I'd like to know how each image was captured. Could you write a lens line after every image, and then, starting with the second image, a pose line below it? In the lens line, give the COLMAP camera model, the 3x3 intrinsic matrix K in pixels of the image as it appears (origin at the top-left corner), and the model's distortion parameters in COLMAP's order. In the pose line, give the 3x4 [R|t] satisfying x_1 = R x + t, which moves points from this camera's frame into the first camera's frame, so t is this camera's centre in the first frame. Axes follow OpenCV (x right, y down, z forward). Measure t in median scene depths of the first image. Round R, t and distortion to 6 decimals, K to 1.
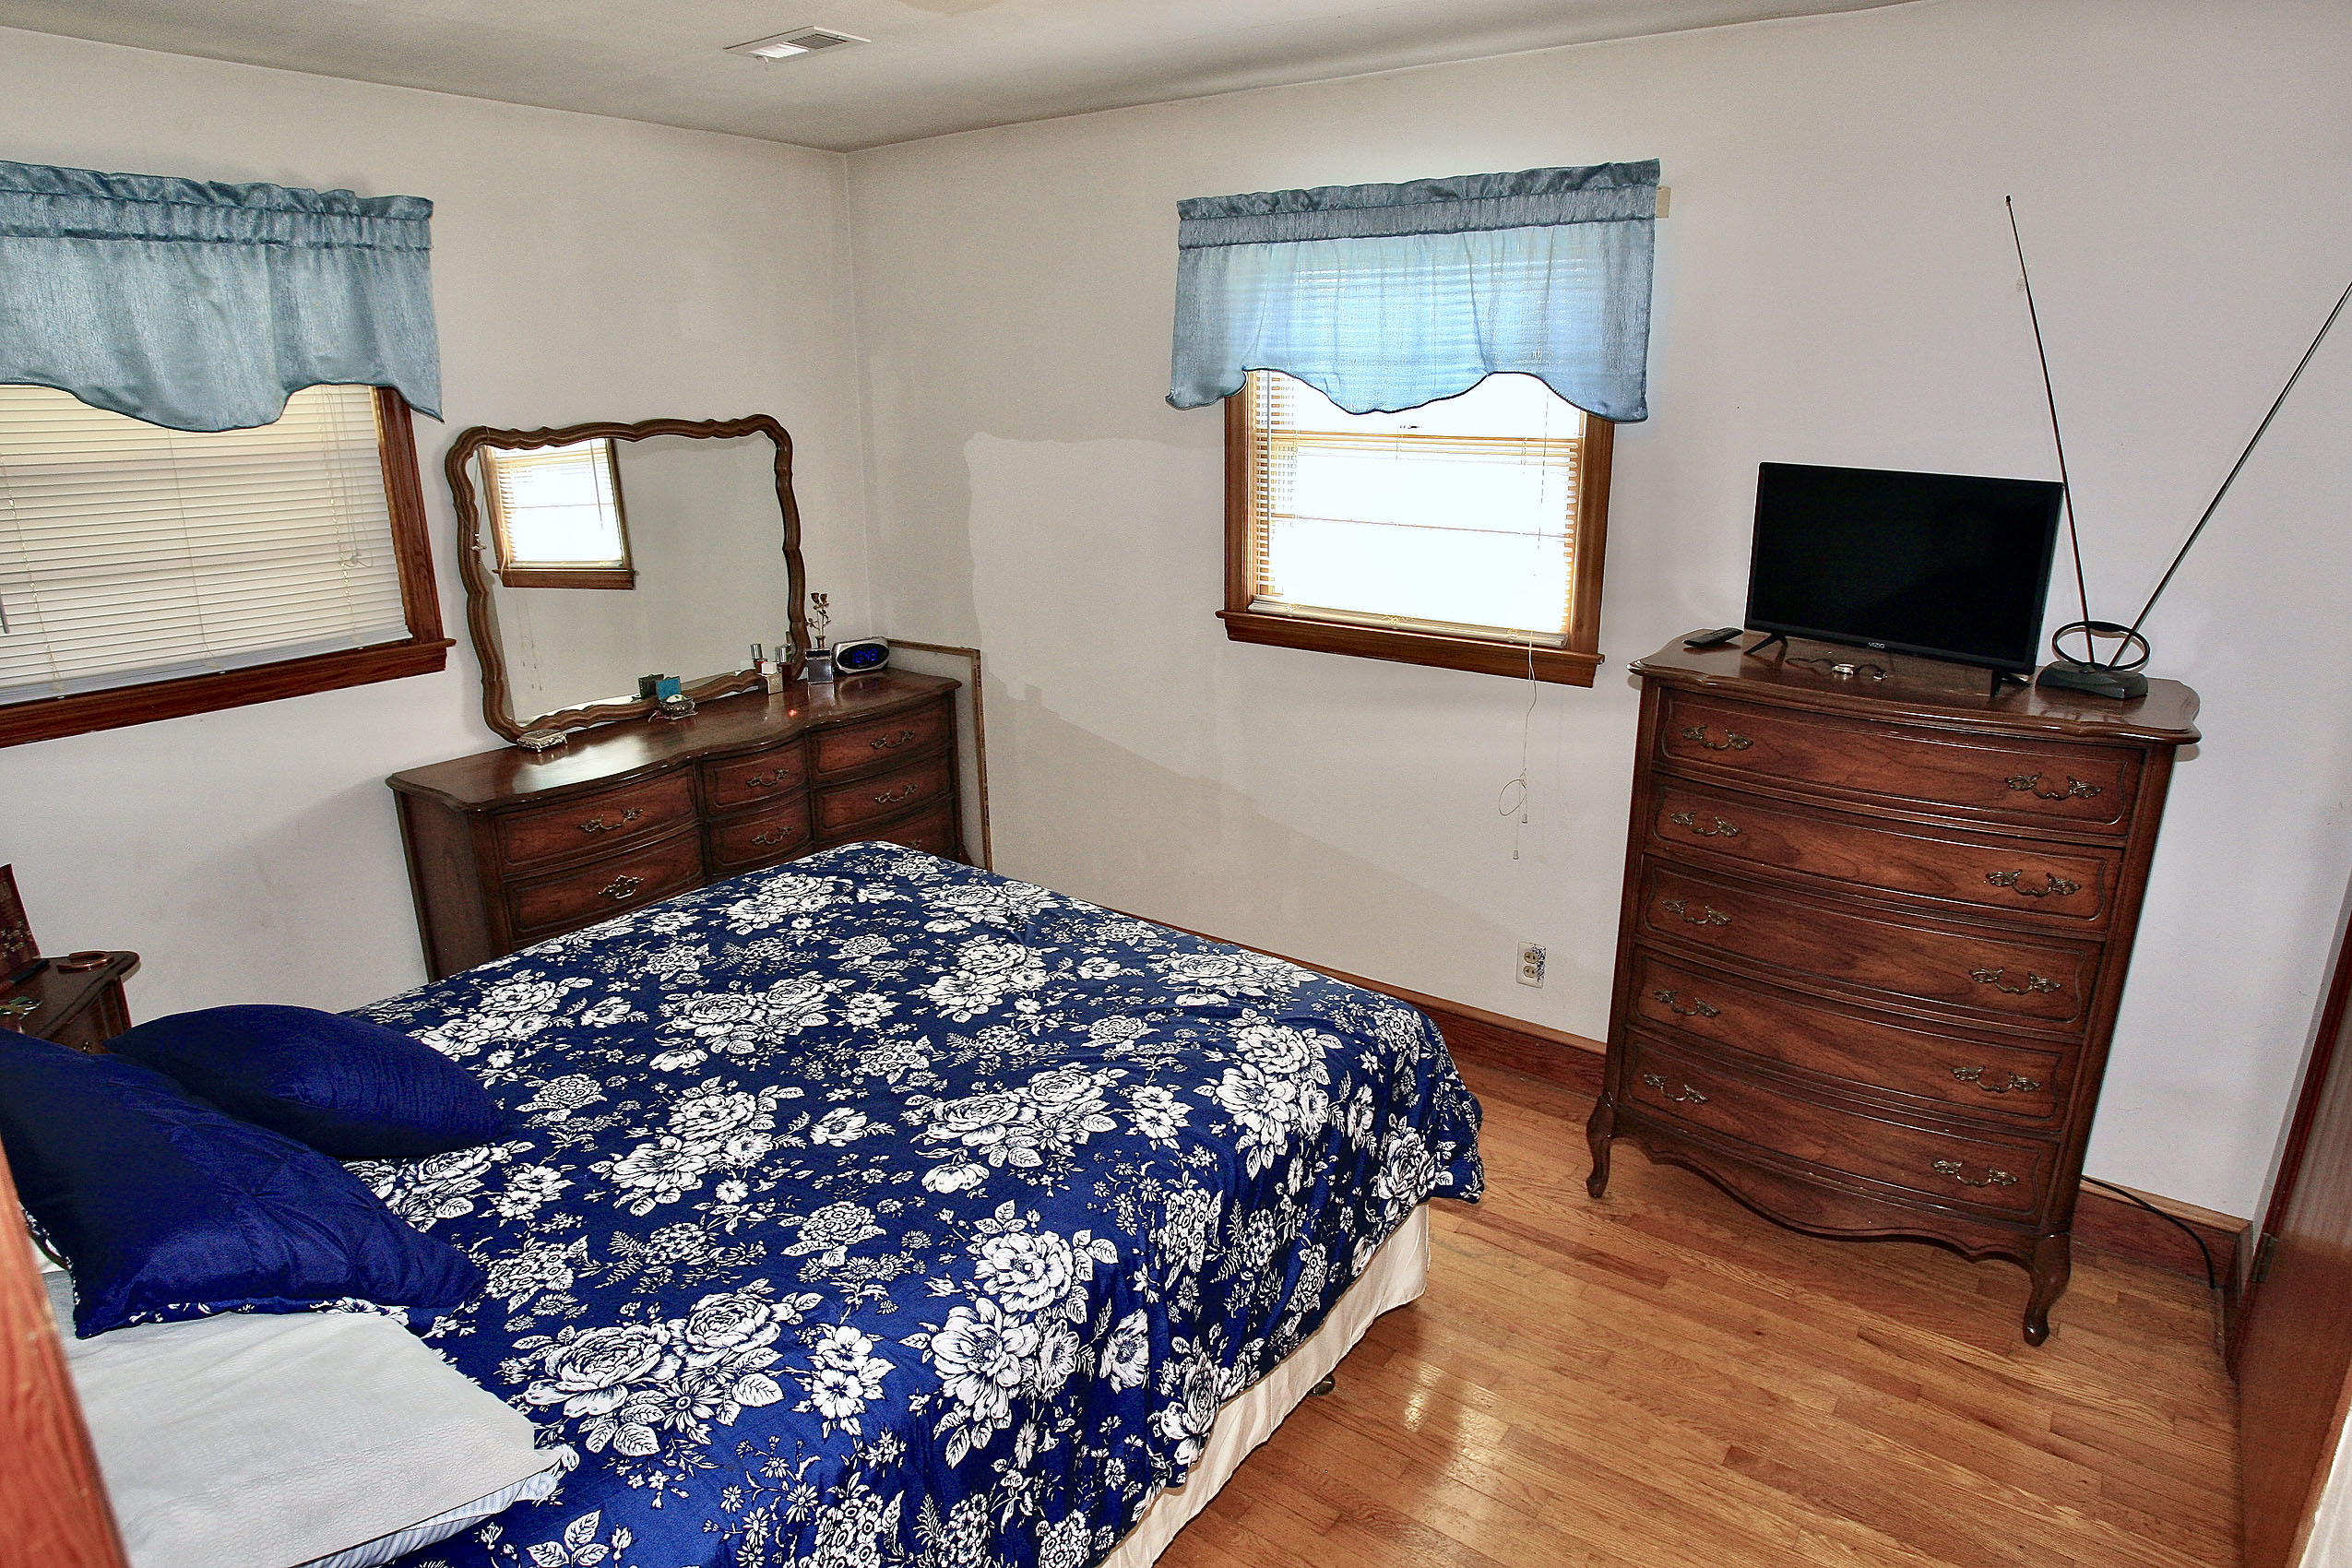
lens RADIAL K [[1393.3, 0, 1170.0], [0, 1393.3, 781.8], [0, 0, 1]] dist [-0.100786, 0.056213]
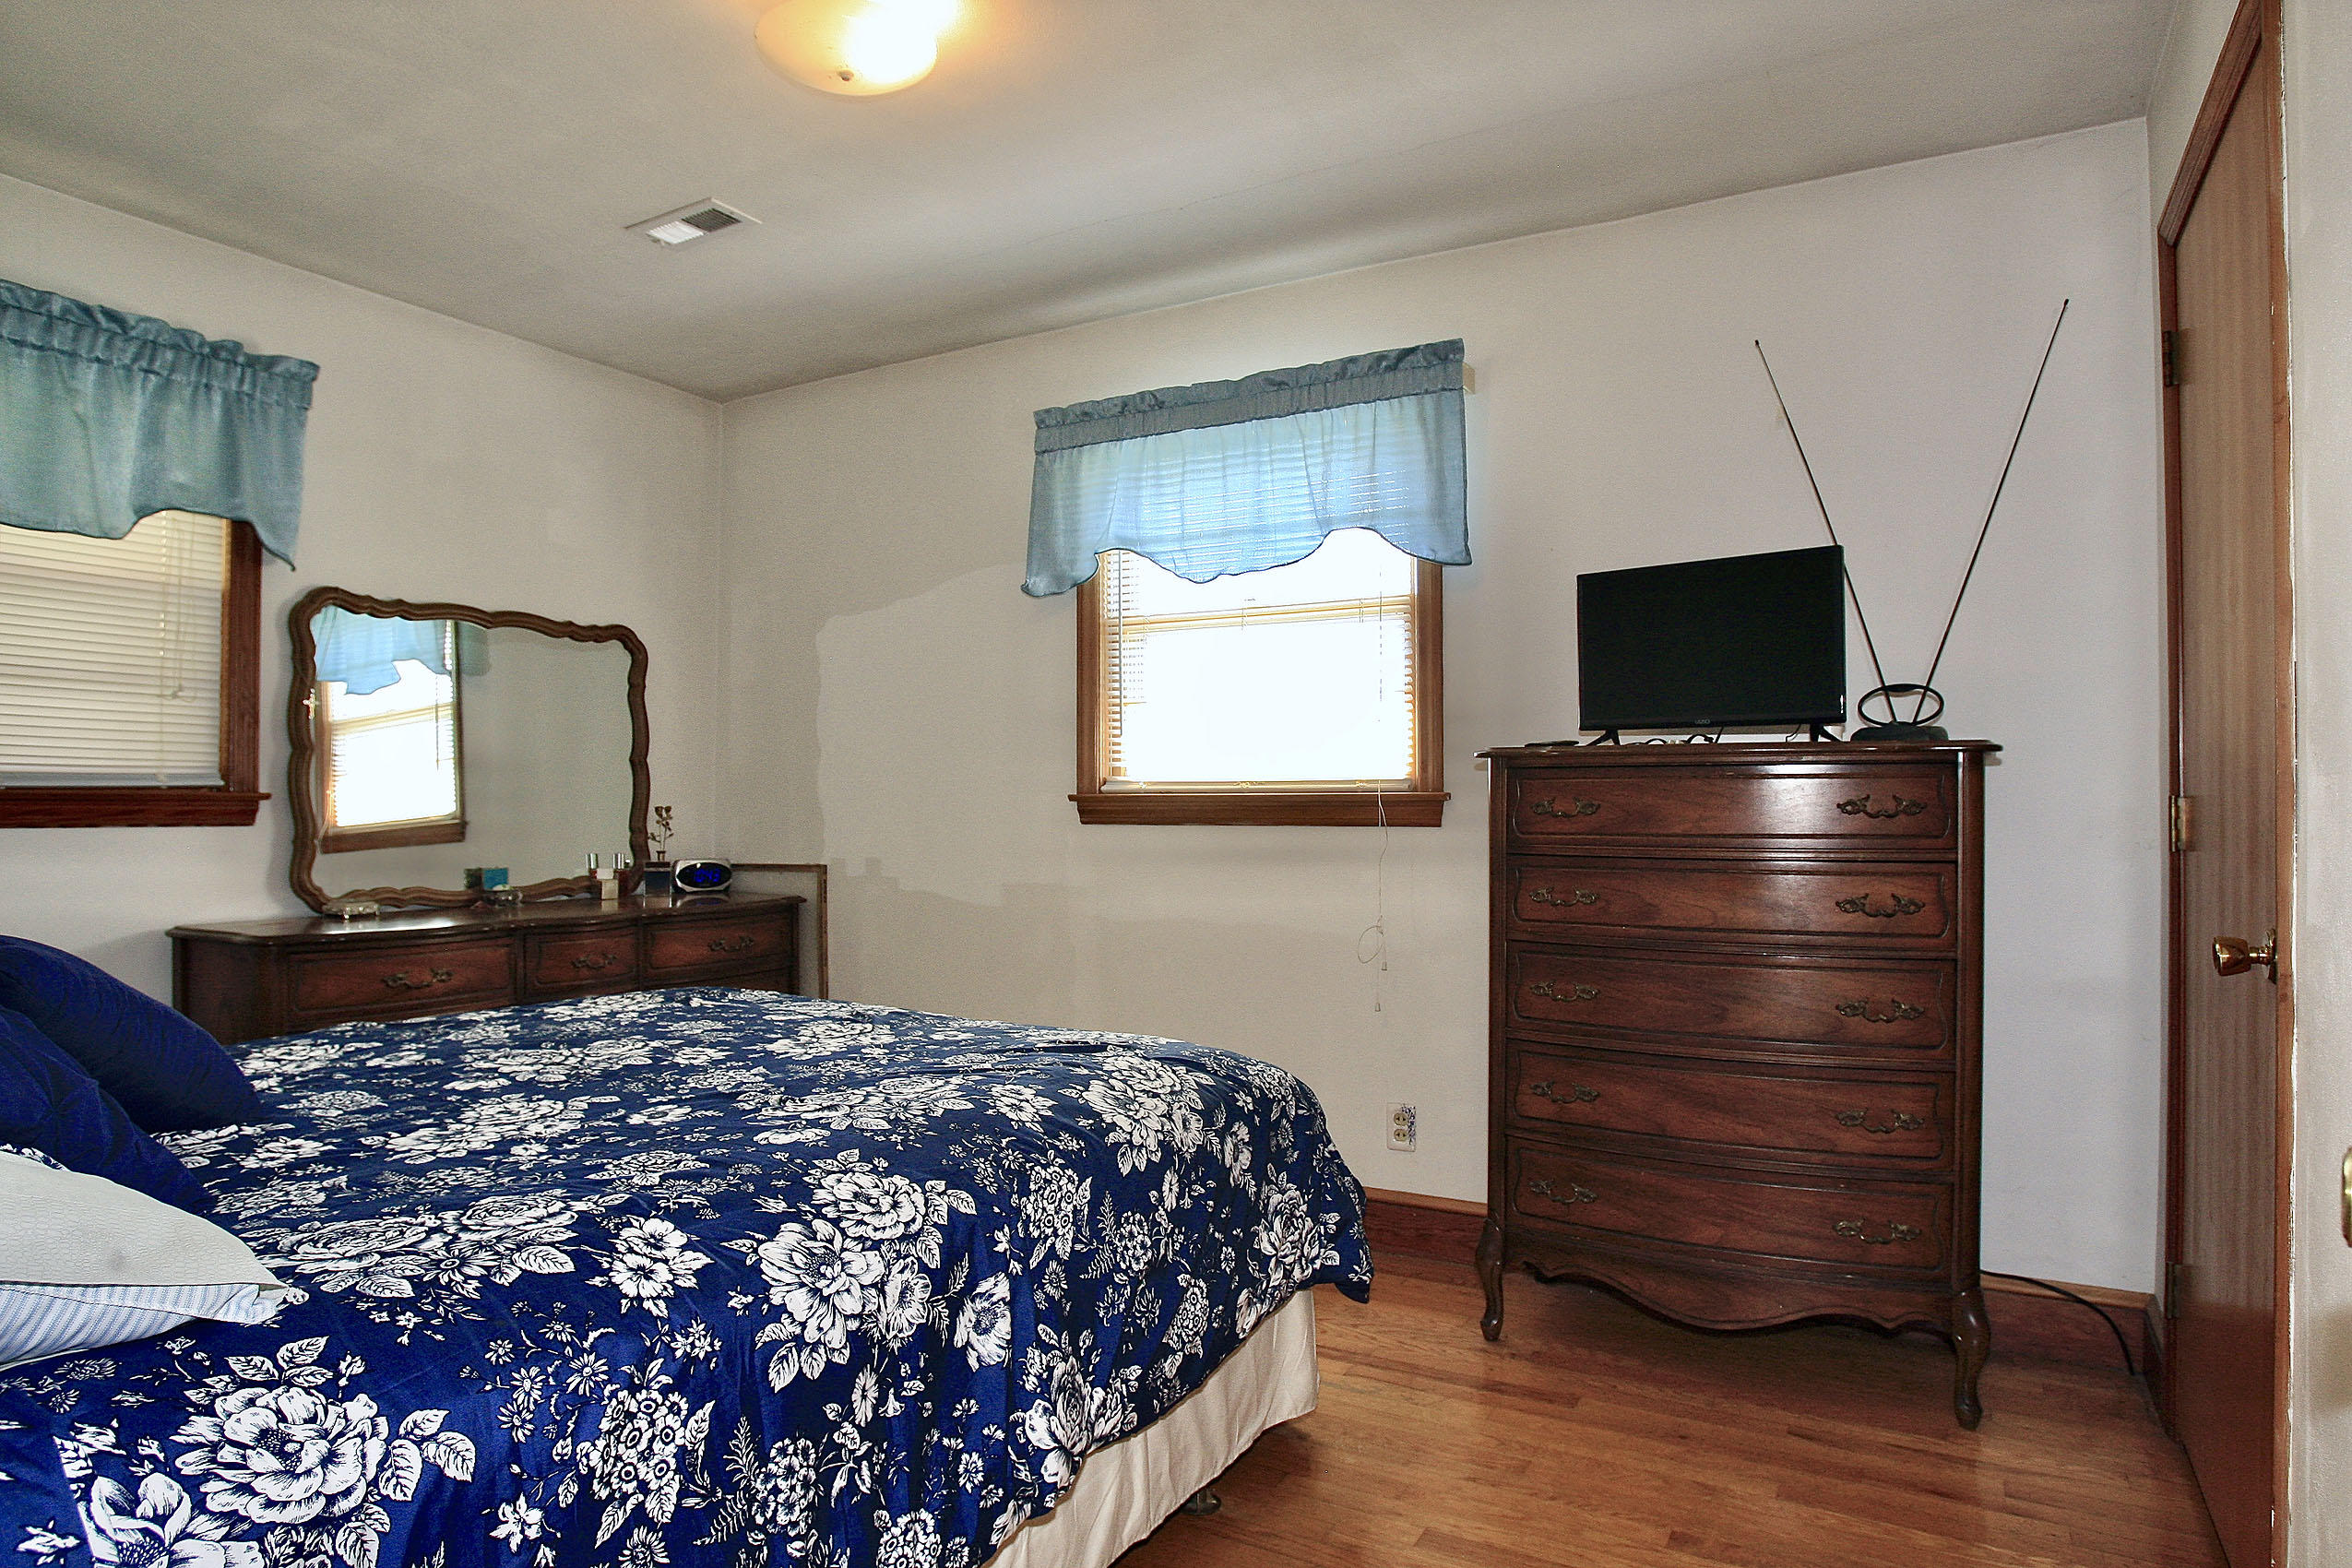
lens RADIAL K [[1390.7, 0, 1176.7], [0, 1390.7, 778.6], [0, 0, 1]] dist [-0.096312, 0.047185]
pose [[0.992985, 0.008869, 0.117907, -0.013102], [0.027648, 0.952122, -0.304465, 0.276722], [-0.114962, 0.305590, 0.945198, 0.055922]]
